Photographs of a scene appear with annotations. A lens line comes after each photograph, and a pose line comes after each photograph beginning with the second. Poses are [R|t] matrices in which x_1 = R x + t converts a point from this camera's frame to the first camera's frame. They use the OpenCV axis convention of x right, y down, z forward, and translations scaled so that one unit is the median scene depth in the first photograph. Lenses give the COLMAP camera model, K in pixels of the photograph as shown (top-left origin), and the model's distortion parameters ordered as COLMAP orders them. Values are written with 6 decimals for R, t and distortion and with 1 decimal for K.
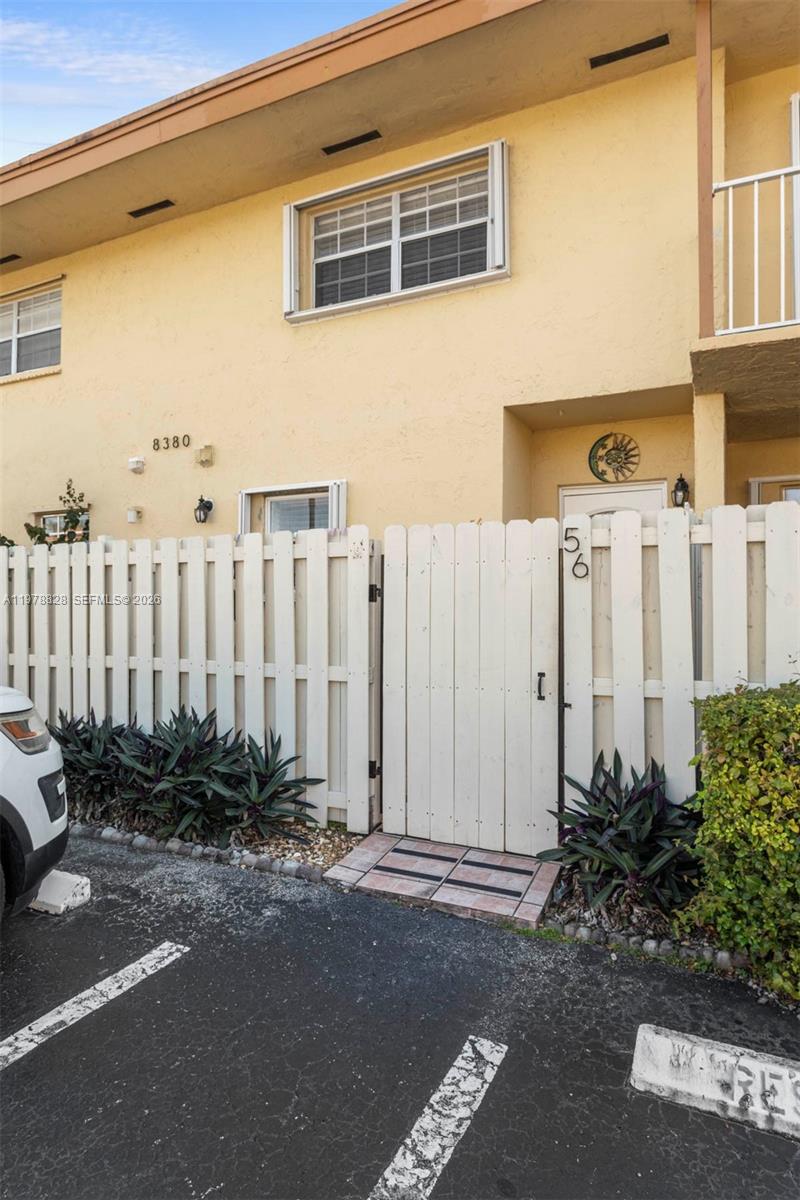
lens RADIAL K [[707.0, 0, 401.0], [0, 707.0, 600.4], [0, 0, 1]] dist [0.000003, -0.000009]
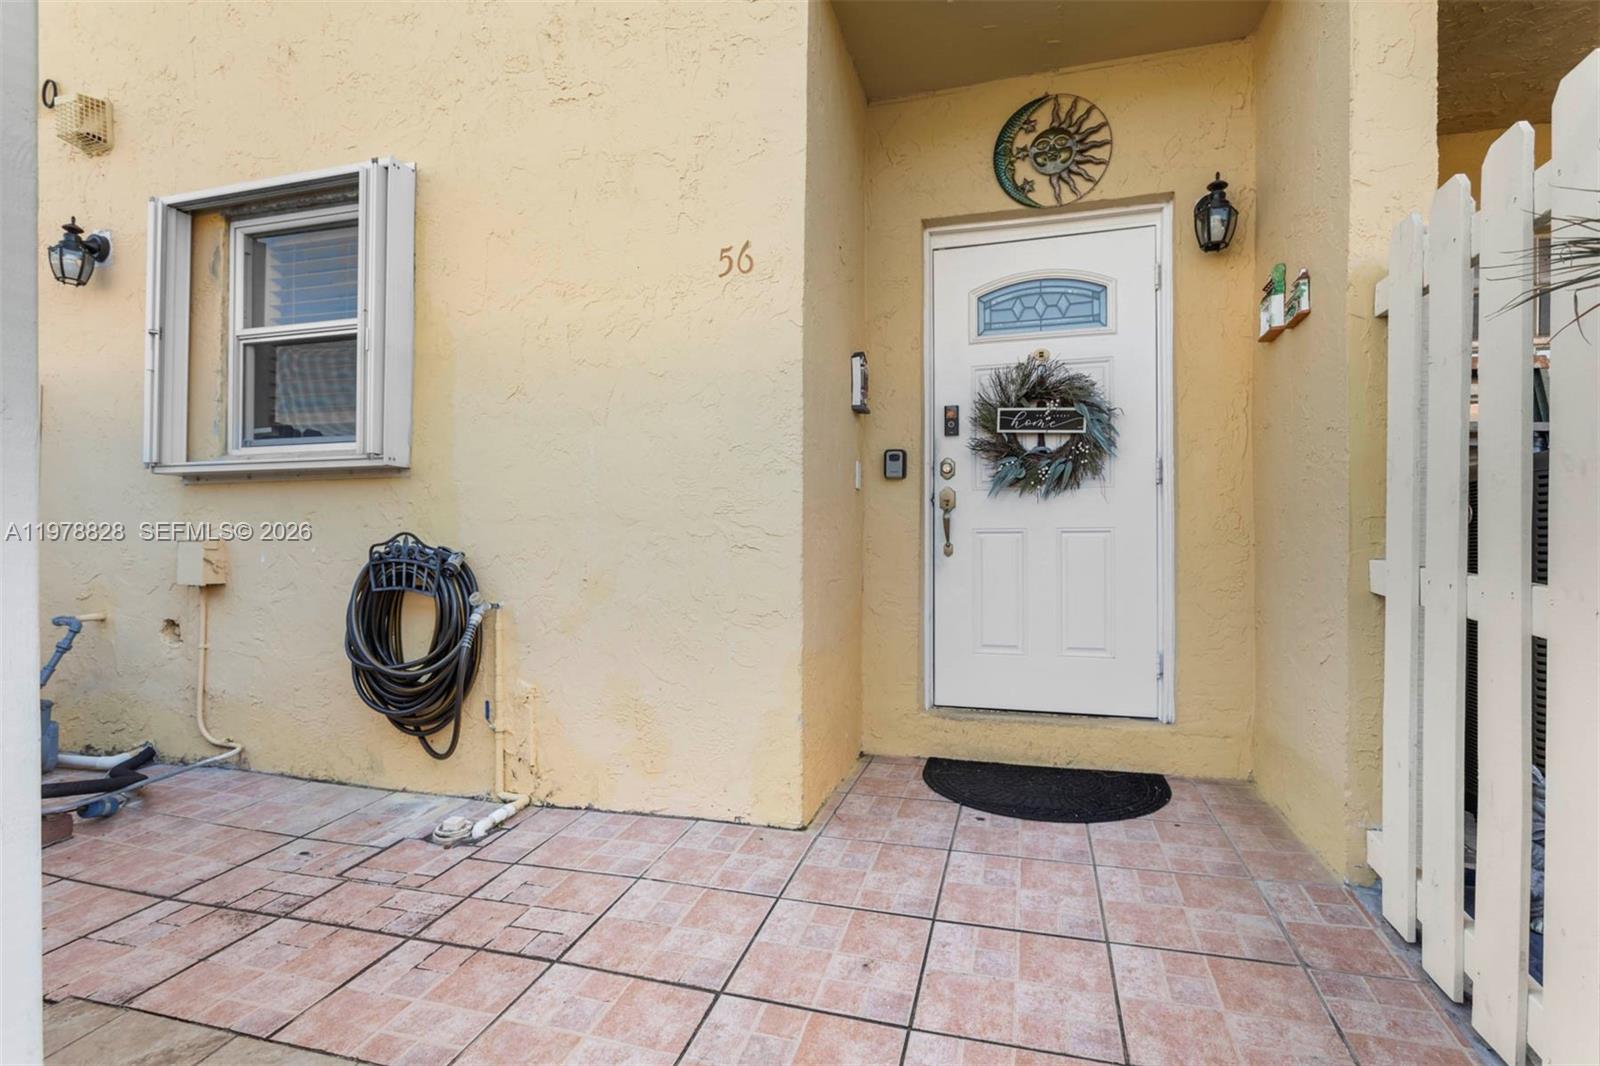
lens RADIAL K [[798.4, 0, 800.1], [0, 798.4, 539.8], [0, 0, 1]] dist [-0.003869, 0.003136]
pose [[0.987220, 0.006265, 0.159239, 0.068420], [-0.005157, 0.999960, -0.007370, 0.044079], [-0.159278, 0.006455, 0.987213, 0.532443]]
